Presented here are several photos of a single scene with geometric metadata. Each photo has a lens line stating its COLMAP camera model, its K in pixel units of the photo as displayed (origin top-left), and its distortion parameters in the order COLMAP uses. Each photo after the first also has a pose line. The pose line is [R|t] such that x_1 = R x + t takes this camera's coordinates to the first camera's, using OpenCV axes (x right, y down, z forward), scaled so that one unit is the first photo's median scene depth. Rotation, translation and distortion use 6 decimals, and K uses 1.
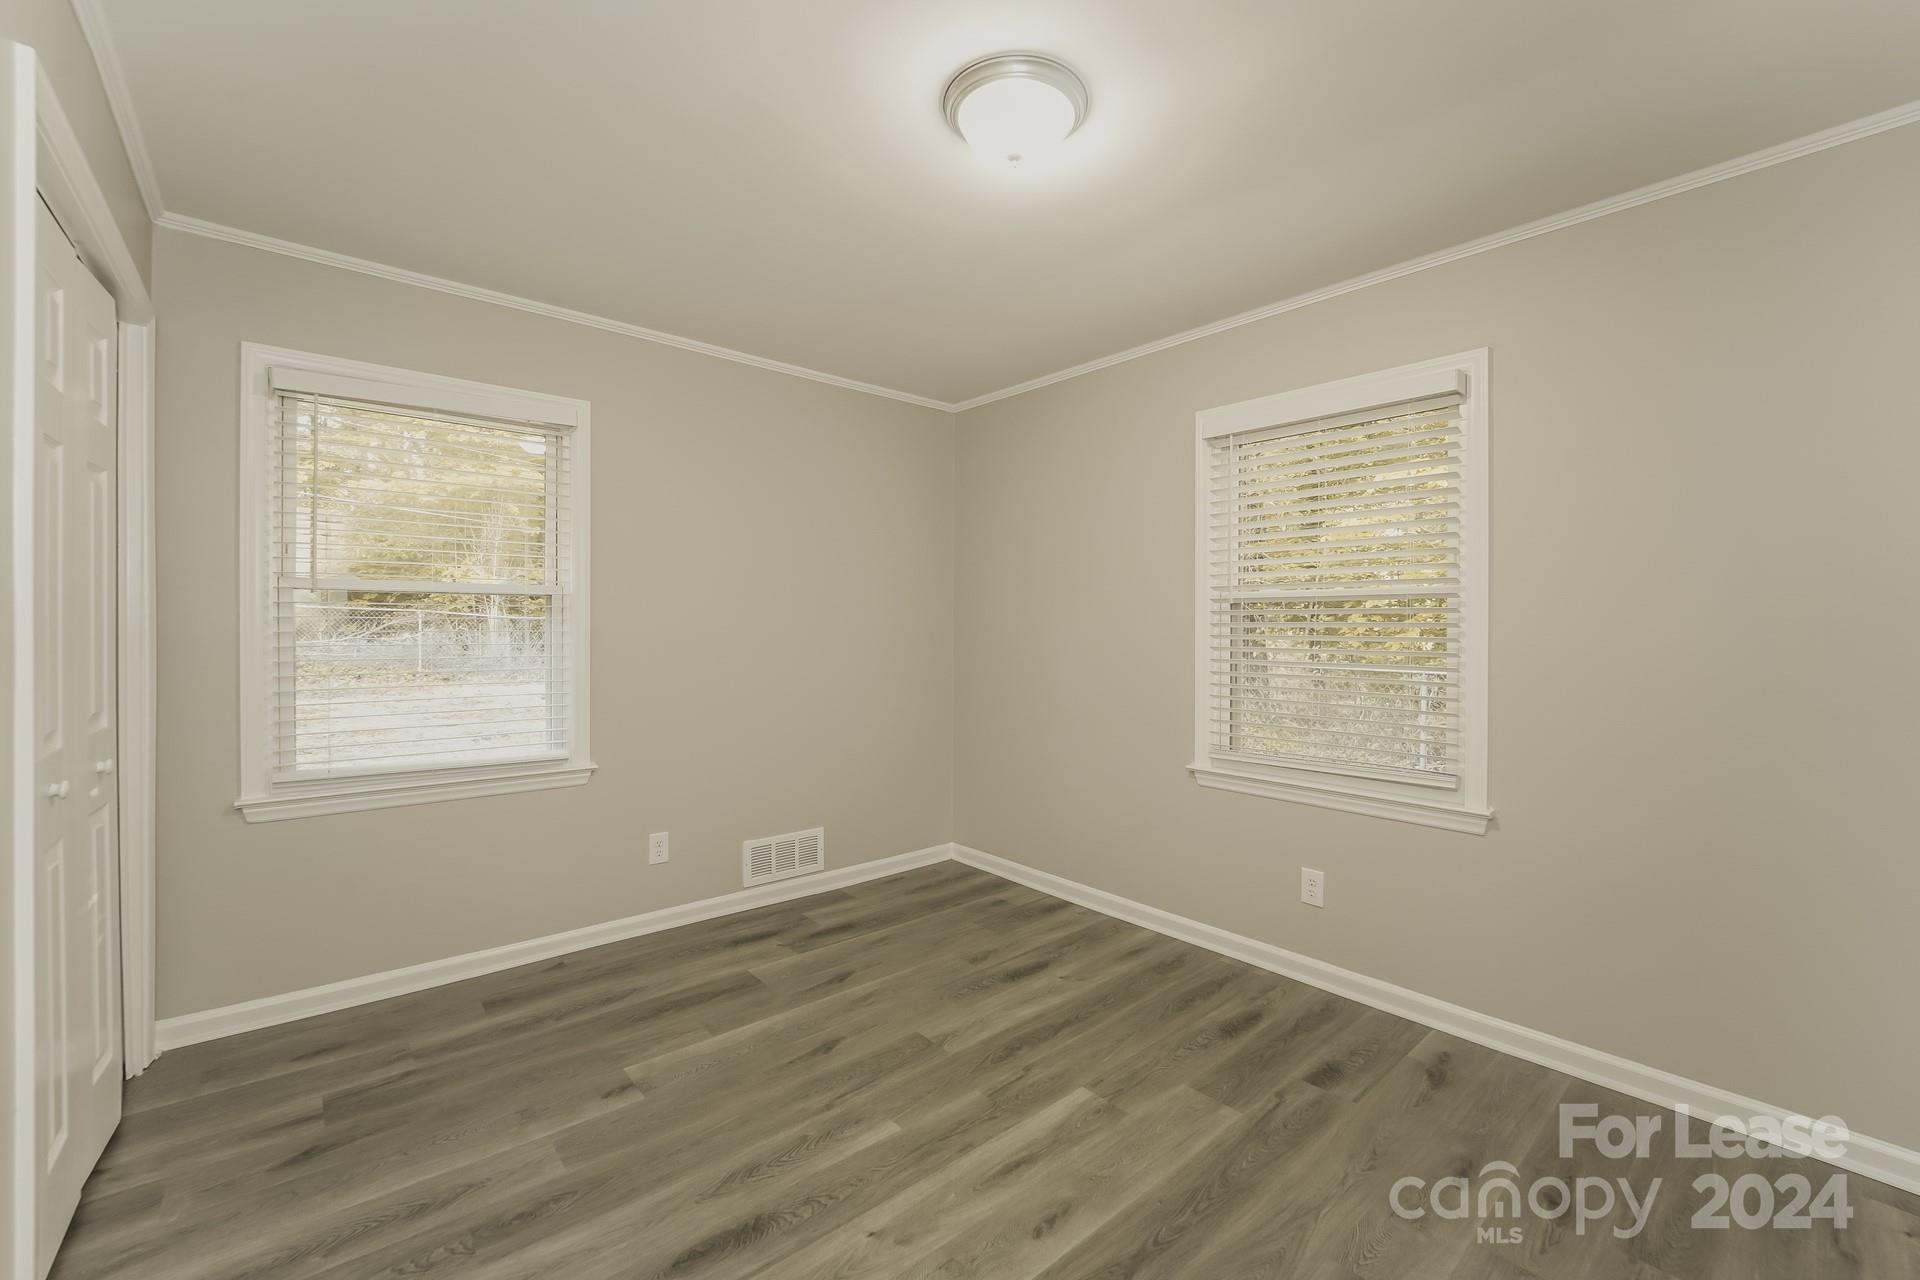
lens RADIAL K [[785.7, 0, 968.6], [0, 785.7, 660.3], [0, 0, 1]] dist [-0.005931, -0.000525]
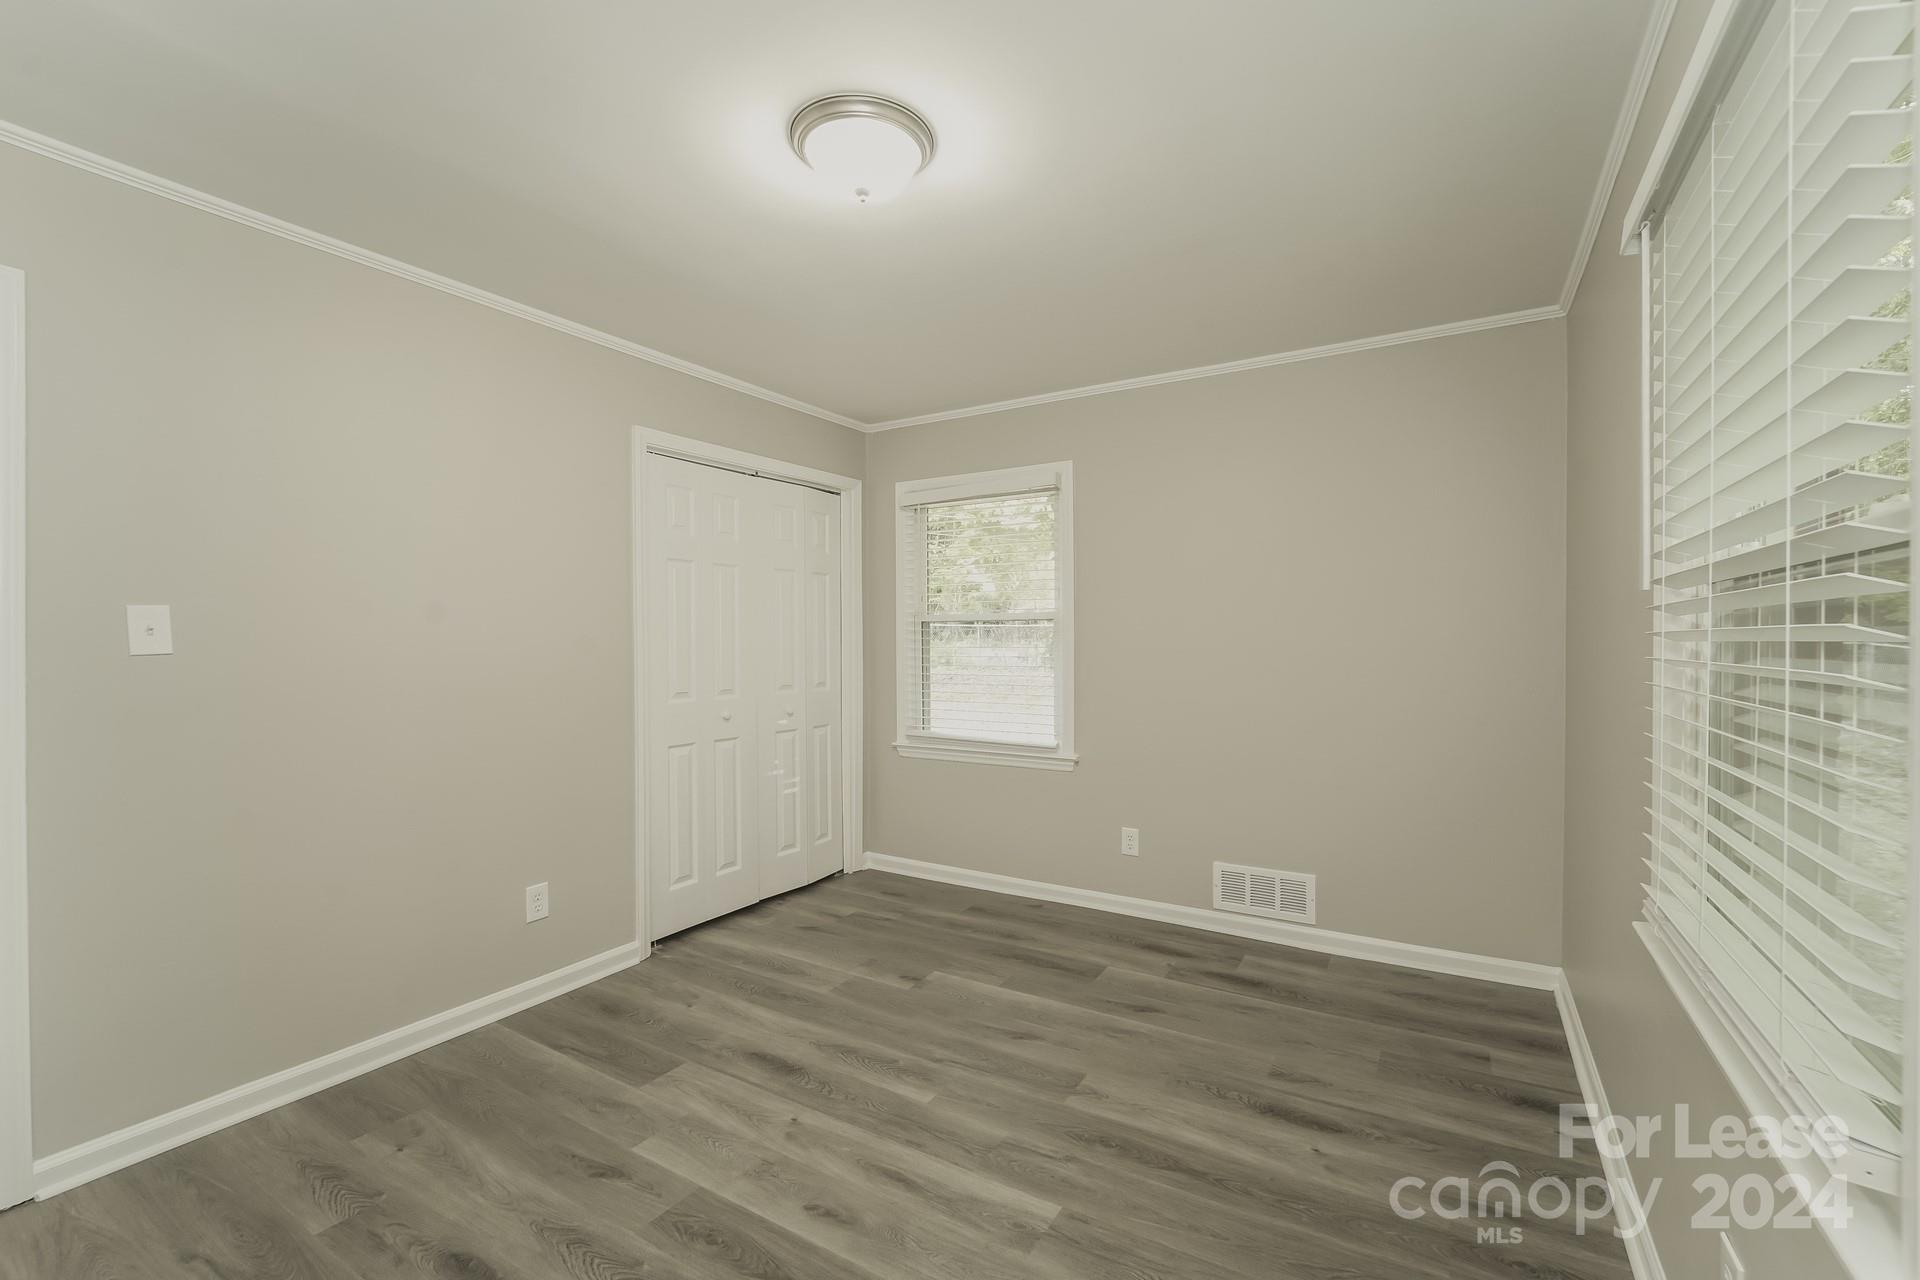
lens RADIAL K [[785.7, 0, 968.6], [0, 785.7, 660.3], [0, 0, 1]] dist [-0.005931, -0.000525]
pose [[0.308941, 0.012255, -0.951002, 0.761774], [-0.034346, 0.999409, 0.001721, -0.012308], [0.950461, 0.032132, 0.309179, 0.561962]]
